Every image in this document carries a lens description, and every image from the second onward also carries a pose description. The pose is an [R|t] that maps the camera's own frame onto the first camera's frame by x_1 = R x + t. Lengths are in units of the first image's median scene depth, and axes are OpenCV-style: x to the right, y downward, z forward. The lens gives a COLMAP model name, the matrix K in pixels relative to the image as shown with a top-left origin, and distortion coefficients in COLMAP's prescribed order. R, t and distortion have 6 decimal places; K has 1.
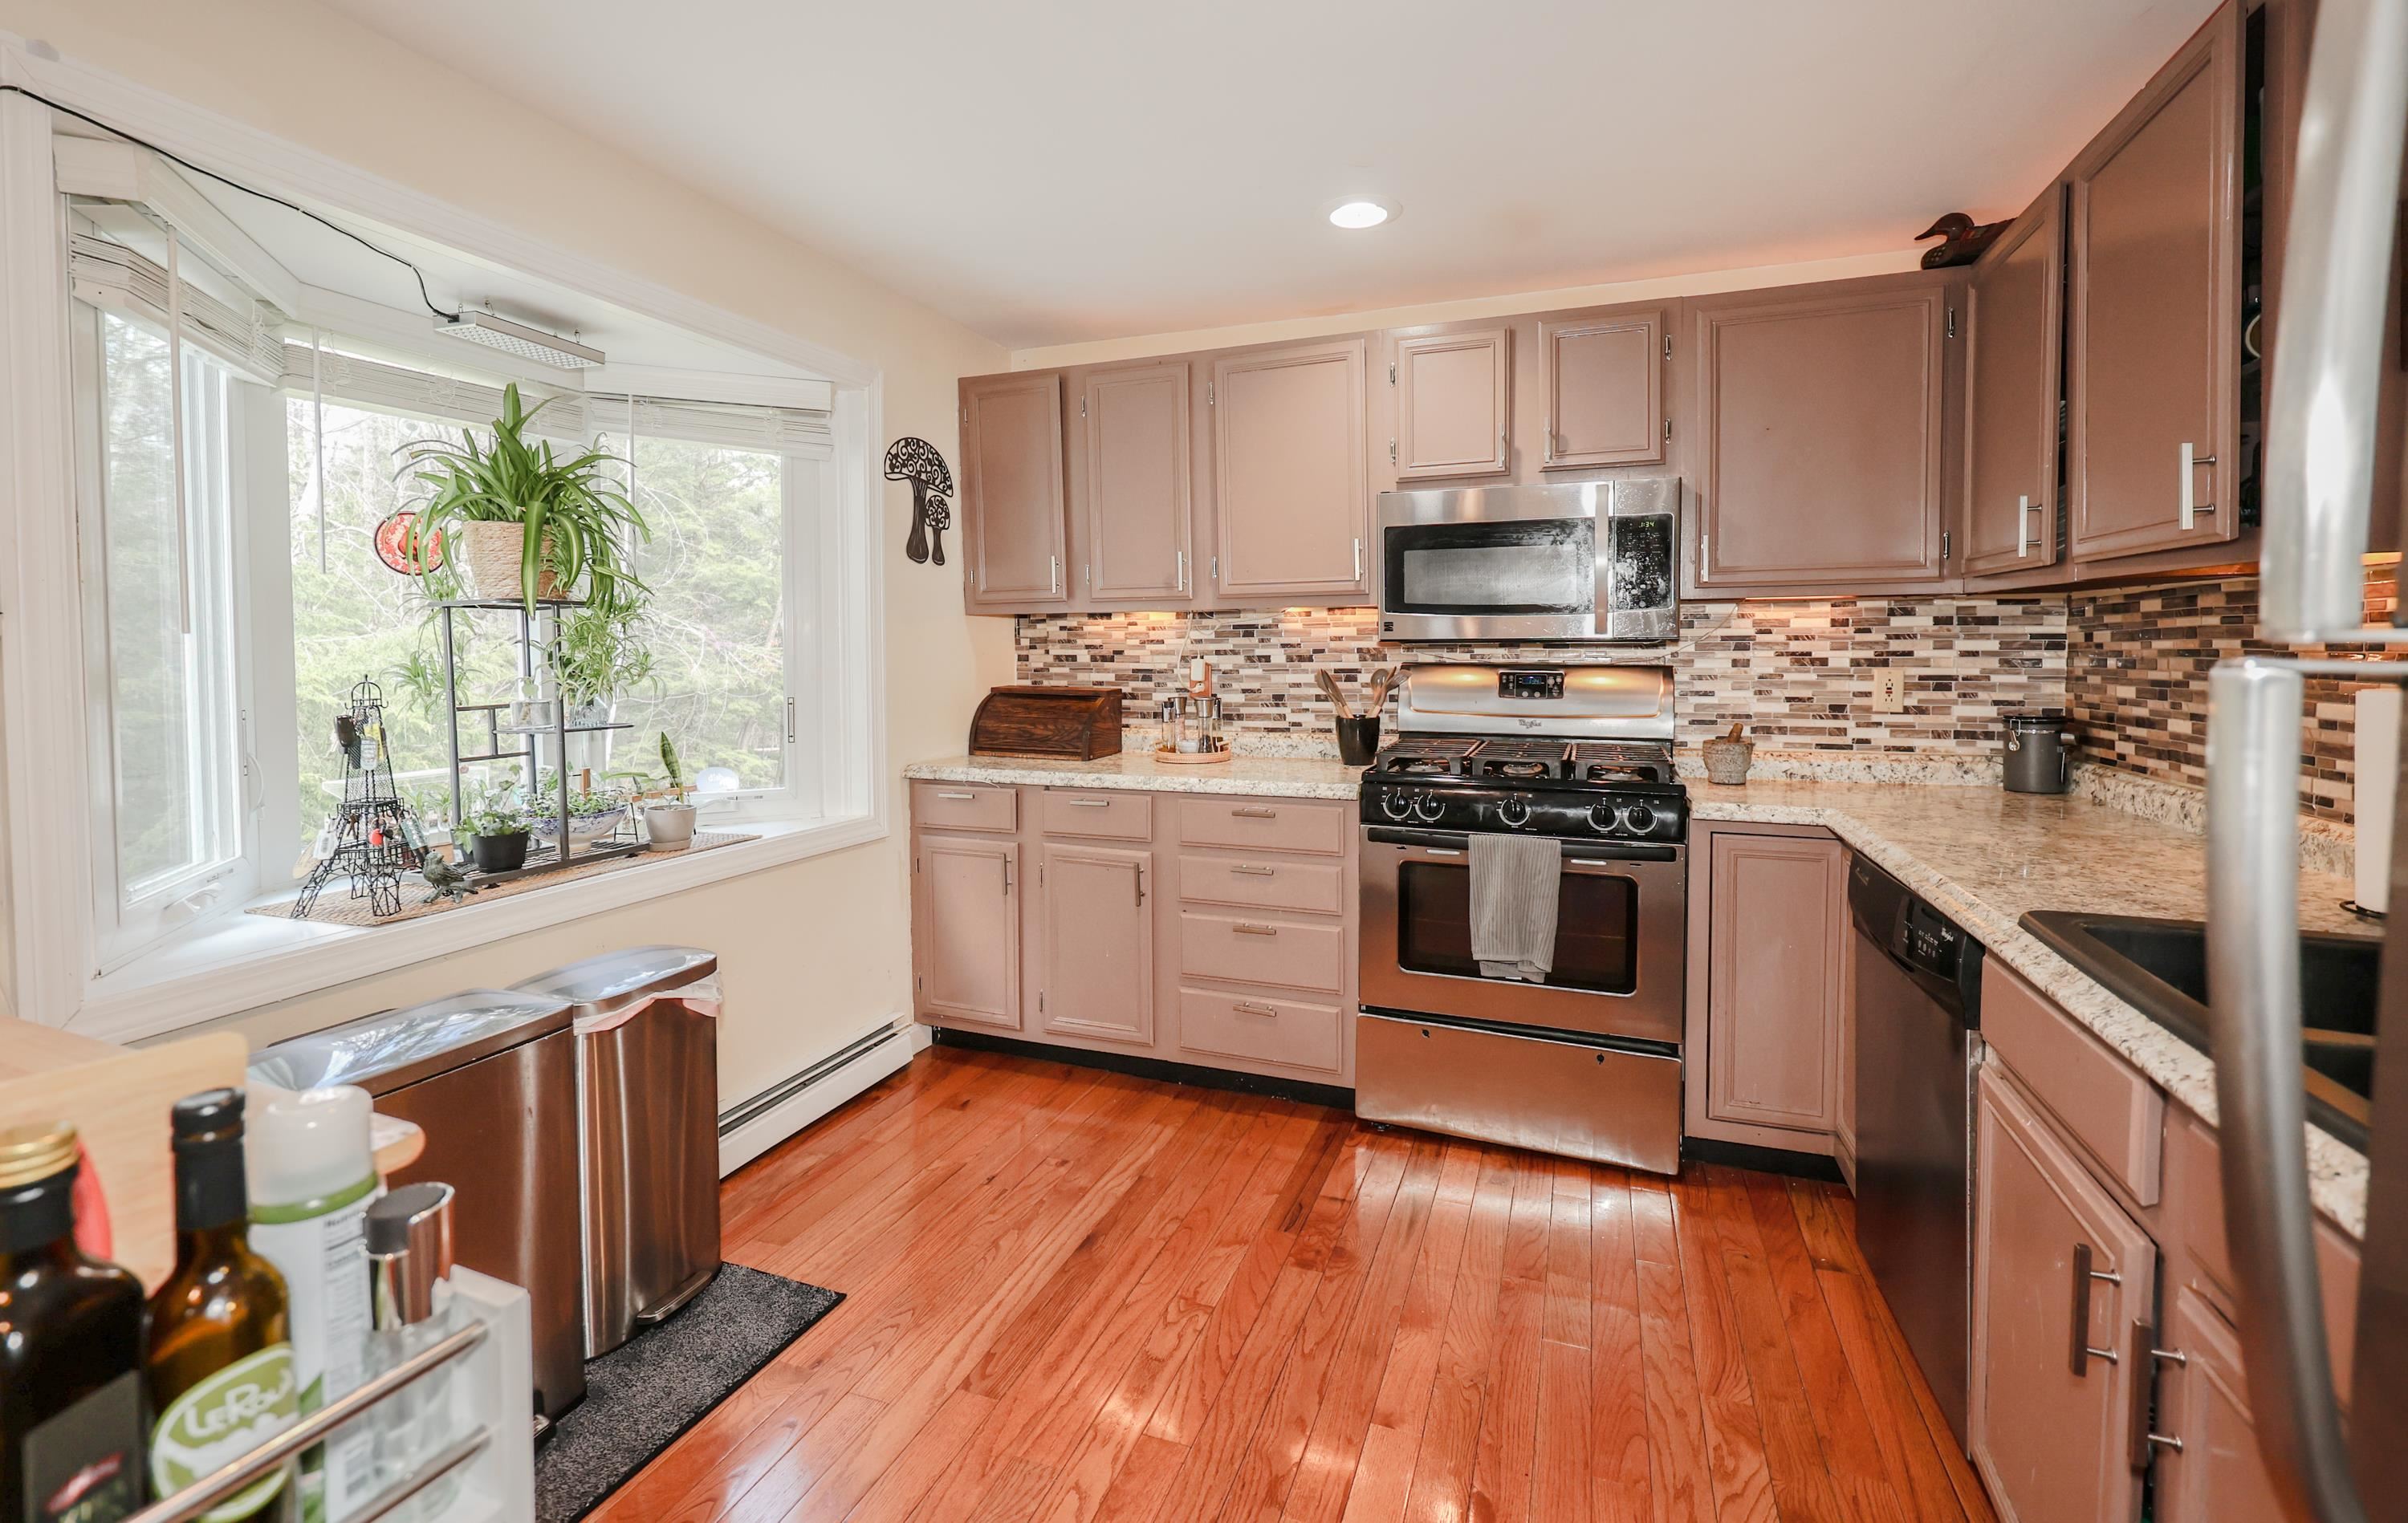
lens RADIAL K [[1026.8, 0, 1214.1], [0, 1026.8, 674.8], [0, 0, 1]] dist [0.003178, 0.000115]
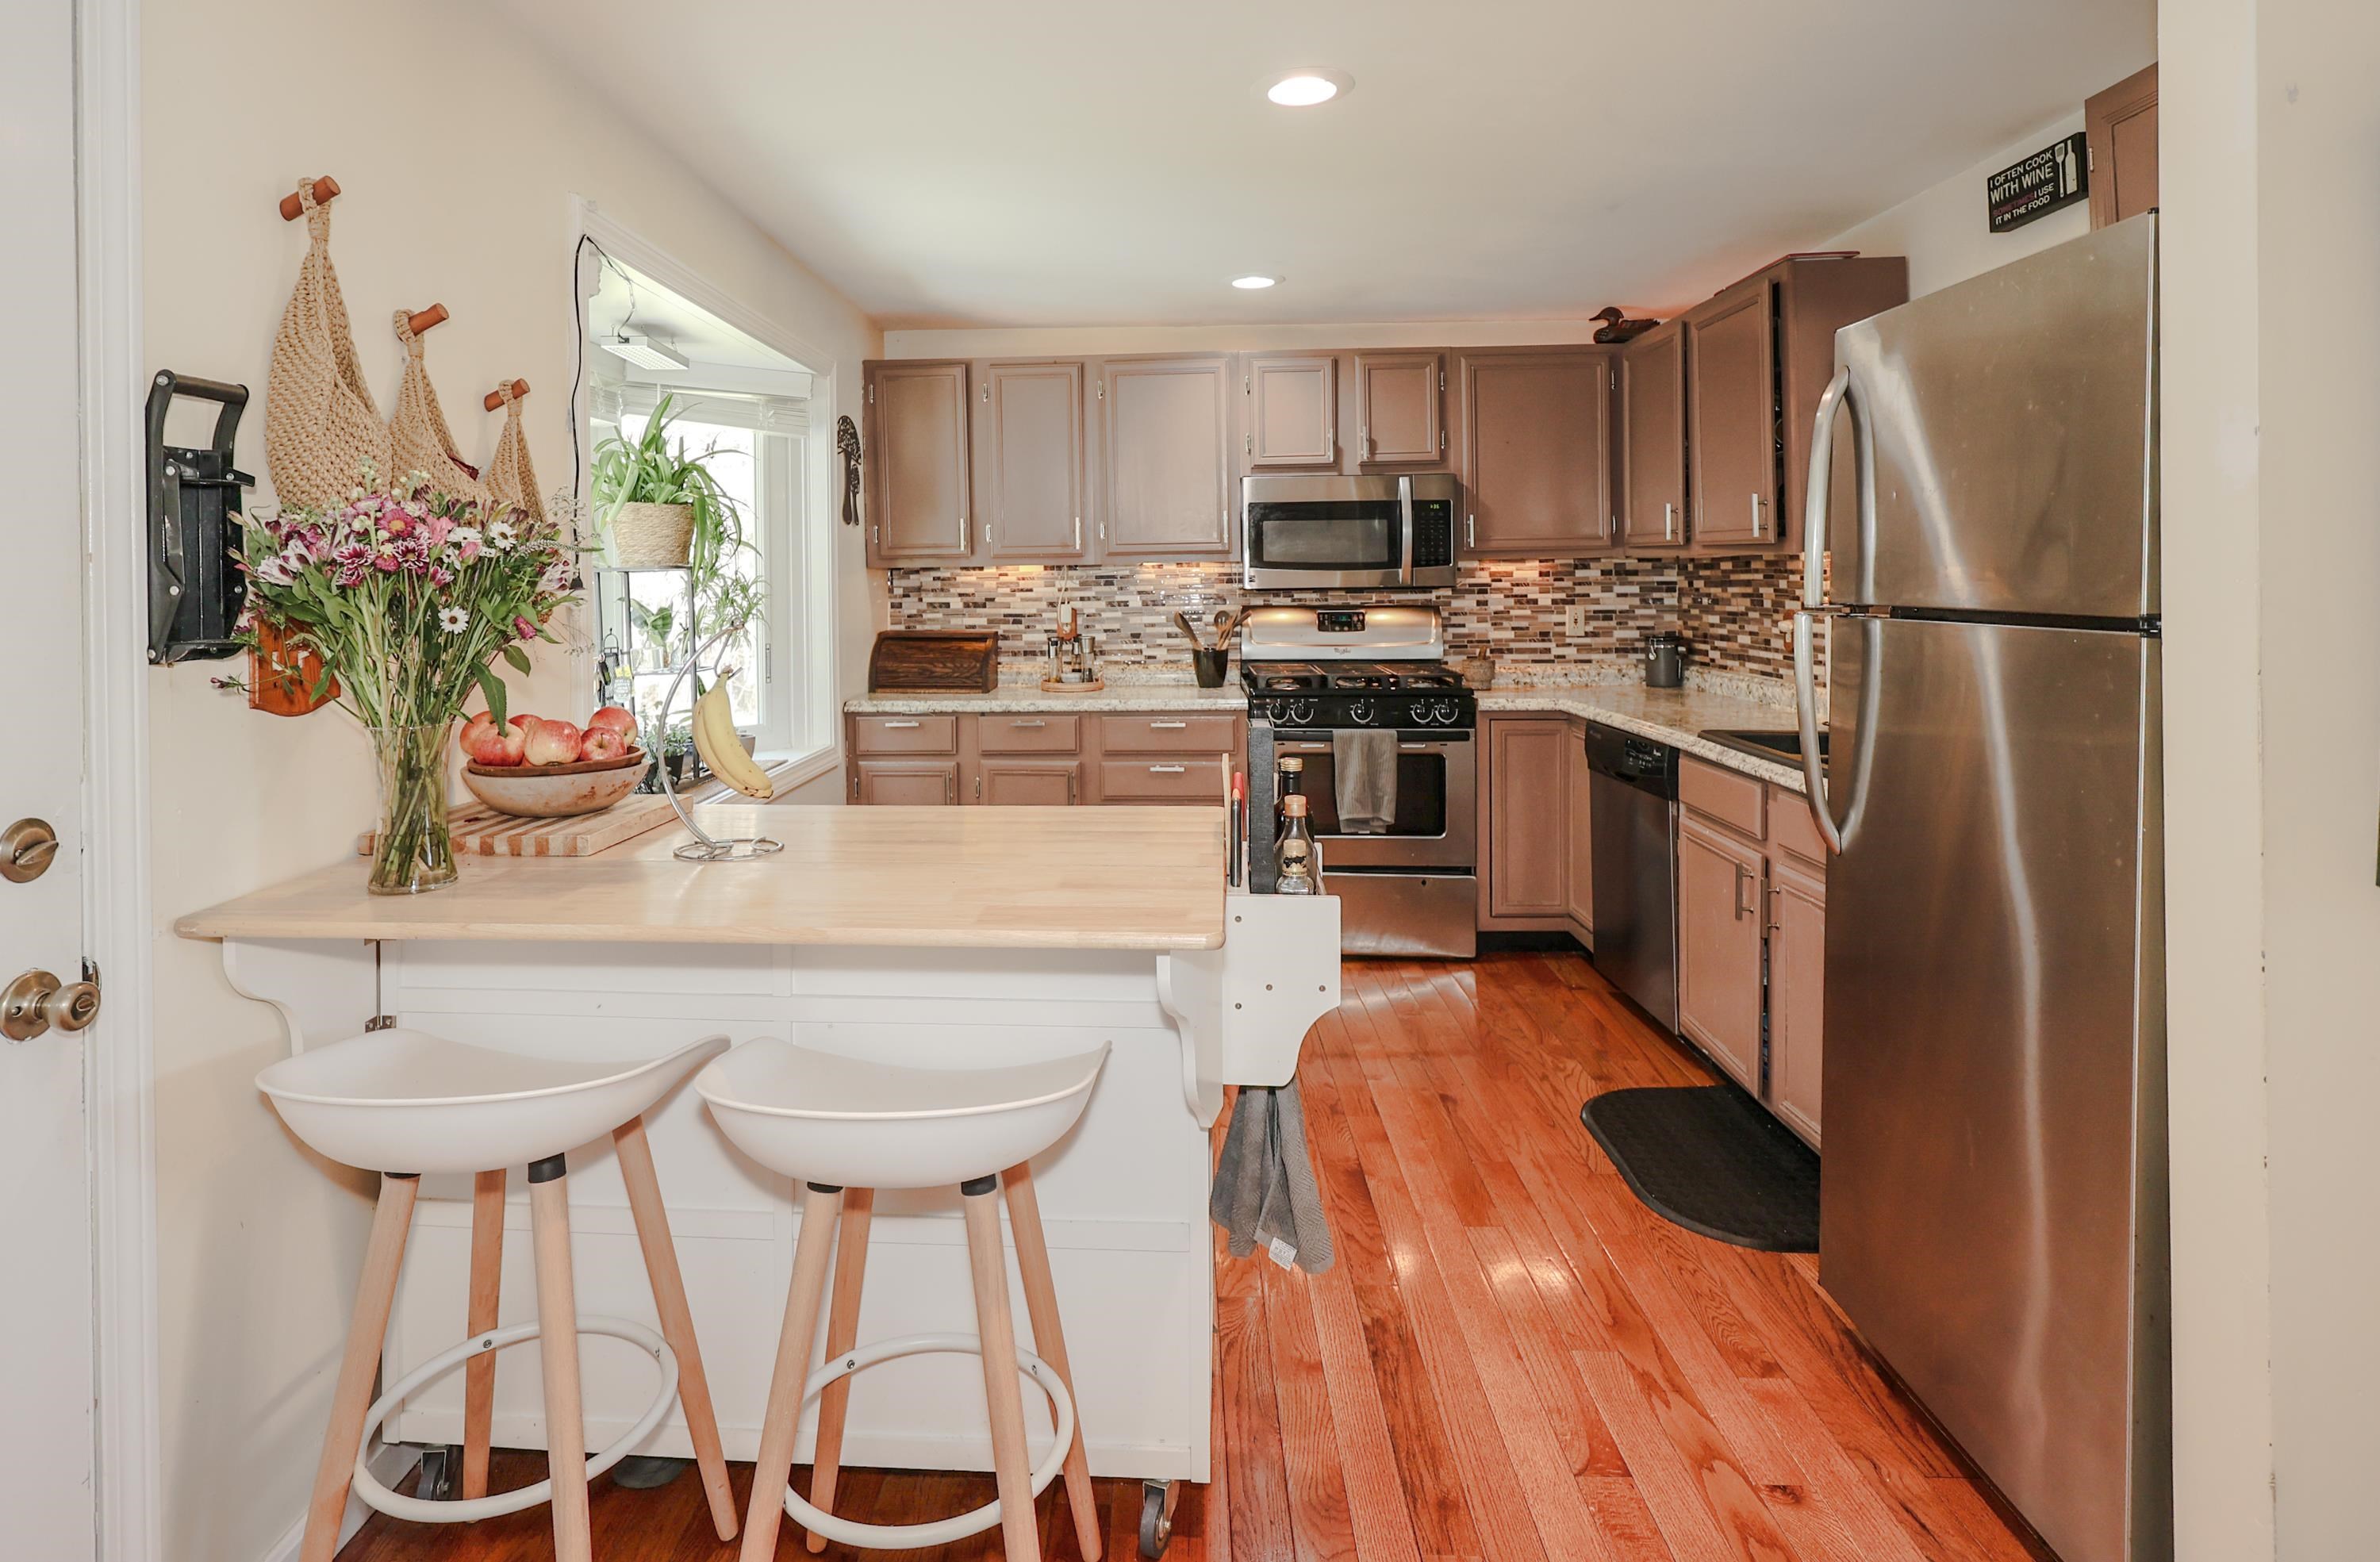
lens RADIAL K [[1168.7, 0, 1142.6], [0, 1168.7, 576.4], [0, 0, 1]] dist [0.002209, 0.000229]
pose [[0.953313, -0.006027, 0.301924, -0.439235], [0.015657, 0.999443, -0.029487, -0.008808], [-0.301578, 0.032837, 0.952876, -0.401033]]
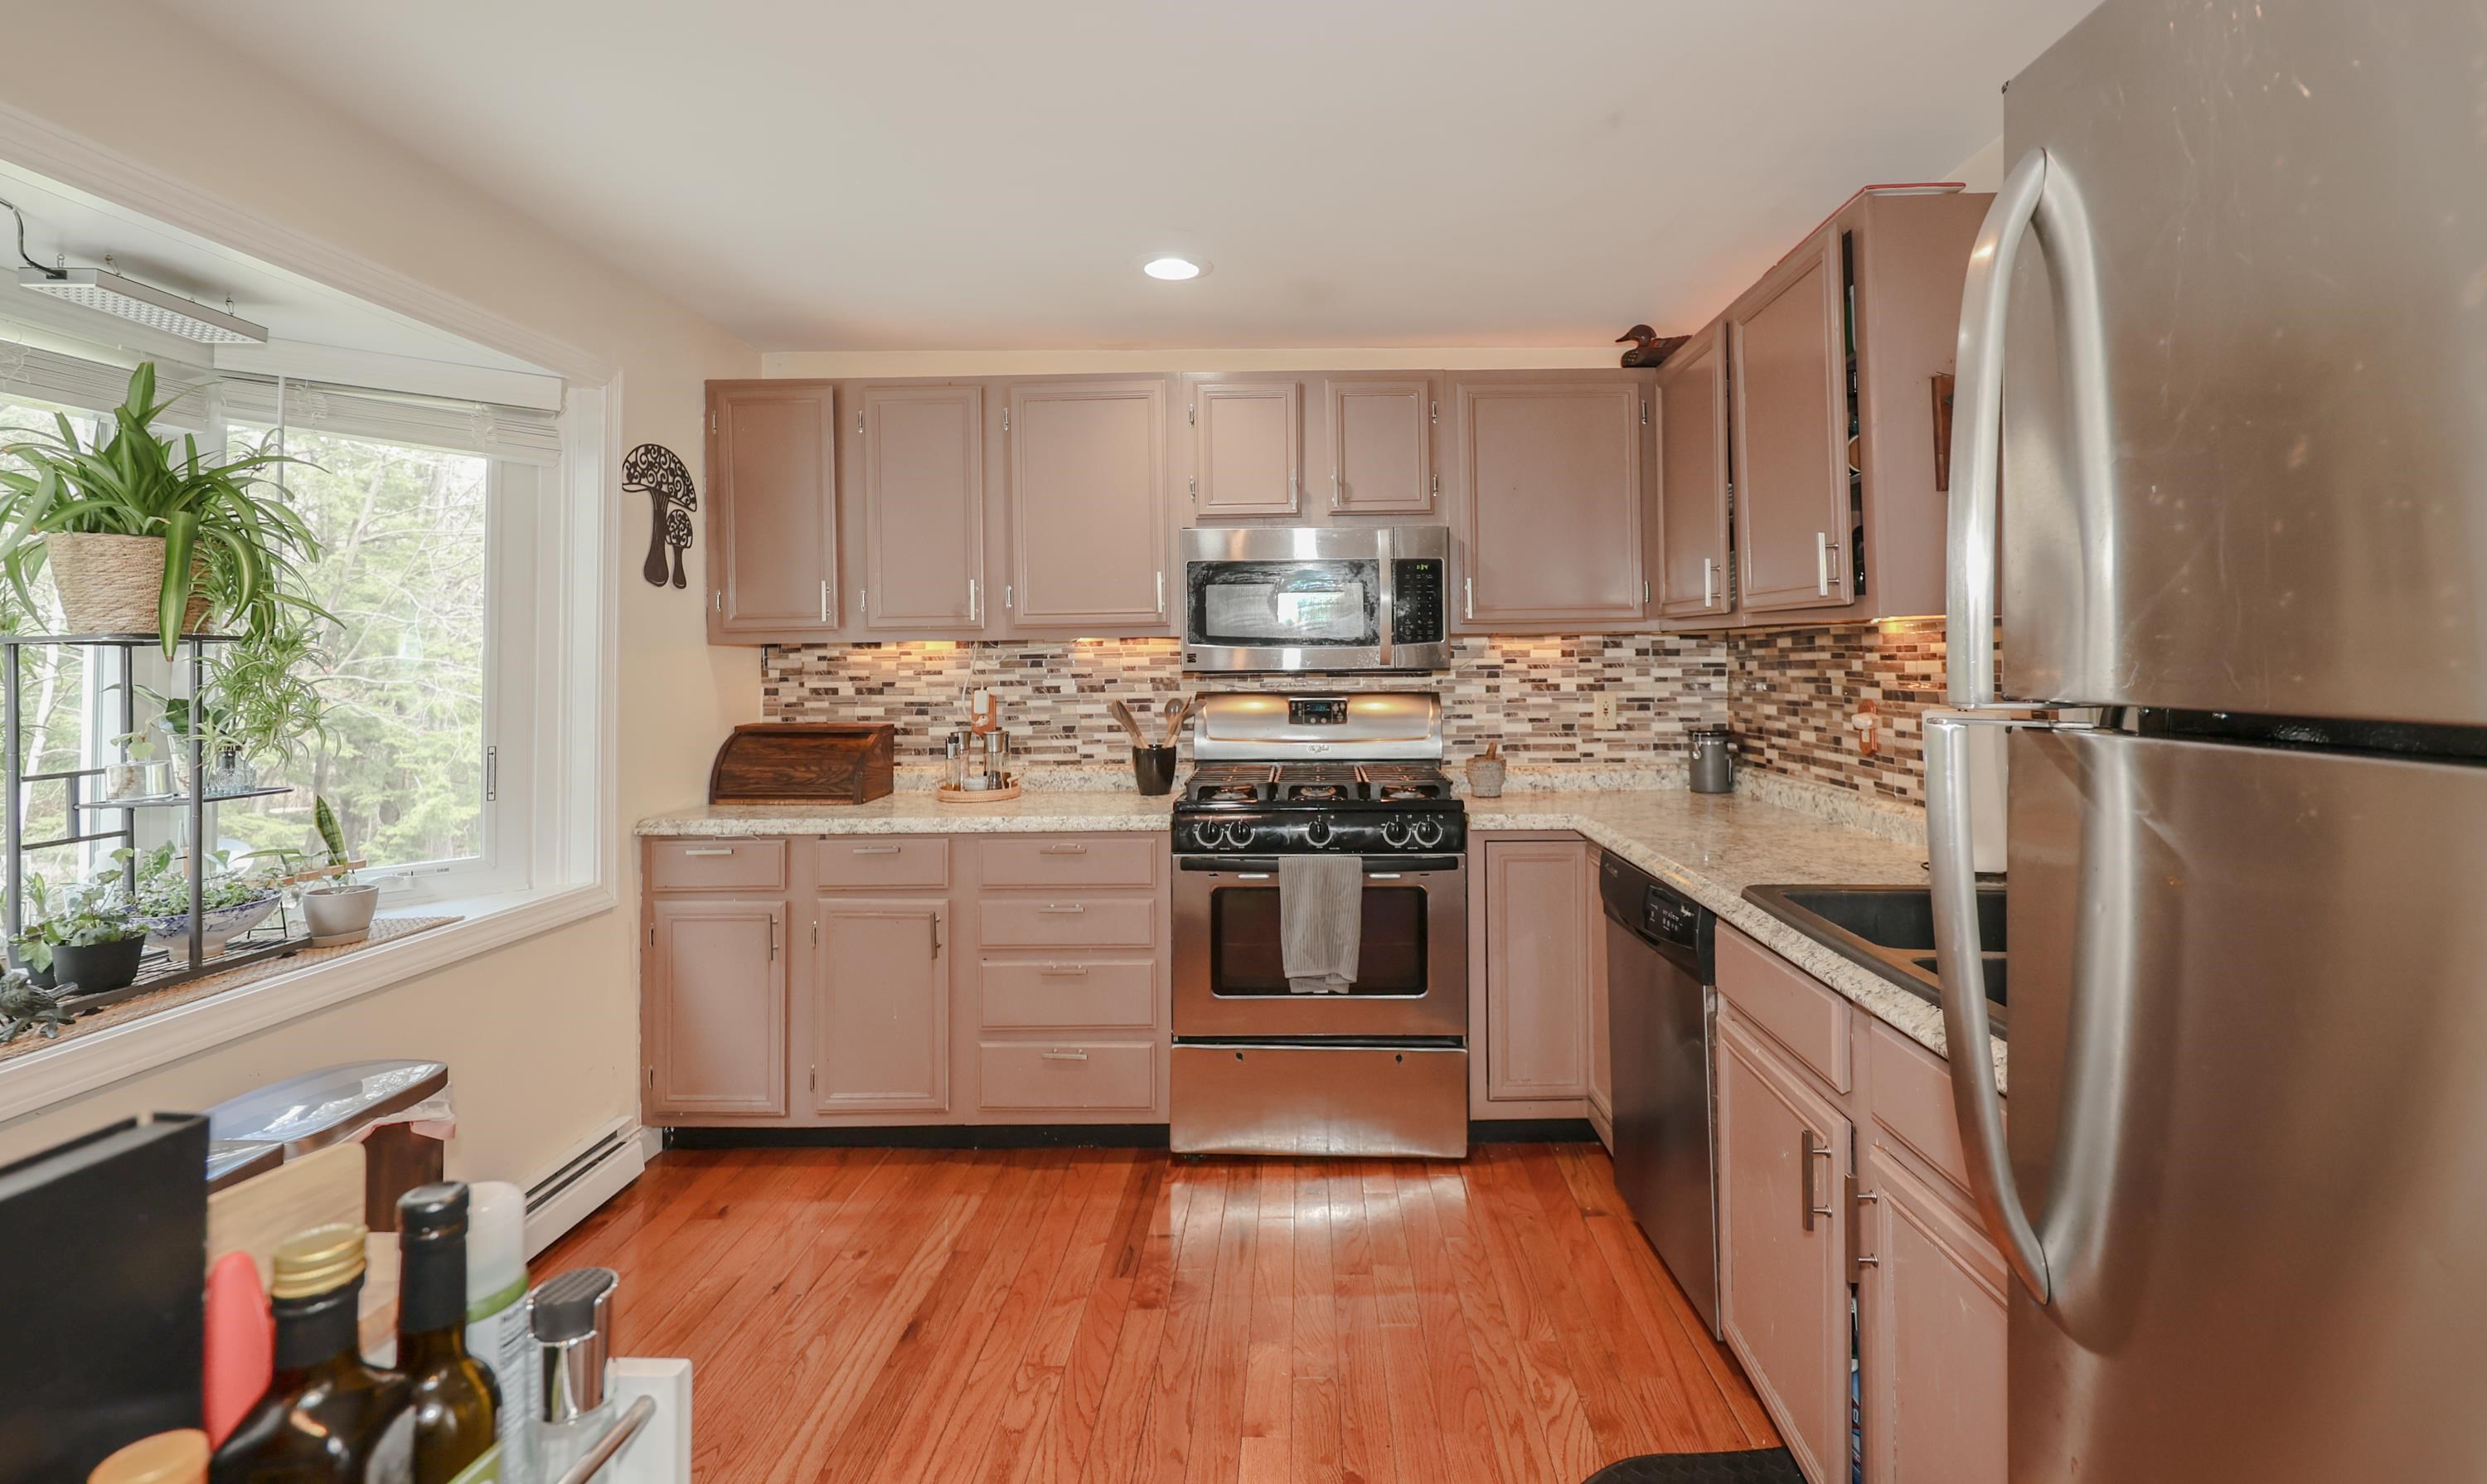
lens RADIAL K [[1079.1, 0, 1300.8], [0, 1079.1, 626.6], [0, 0, 1]] dist [0.004118, -0.000099]
pose [[0.940912, 0.005981, 0.338597, -0.099397], [0.015517, 0.998032, -0.060750, -0.012035], [-0.338294, 0.062414, 0.938968, -0.055966]]
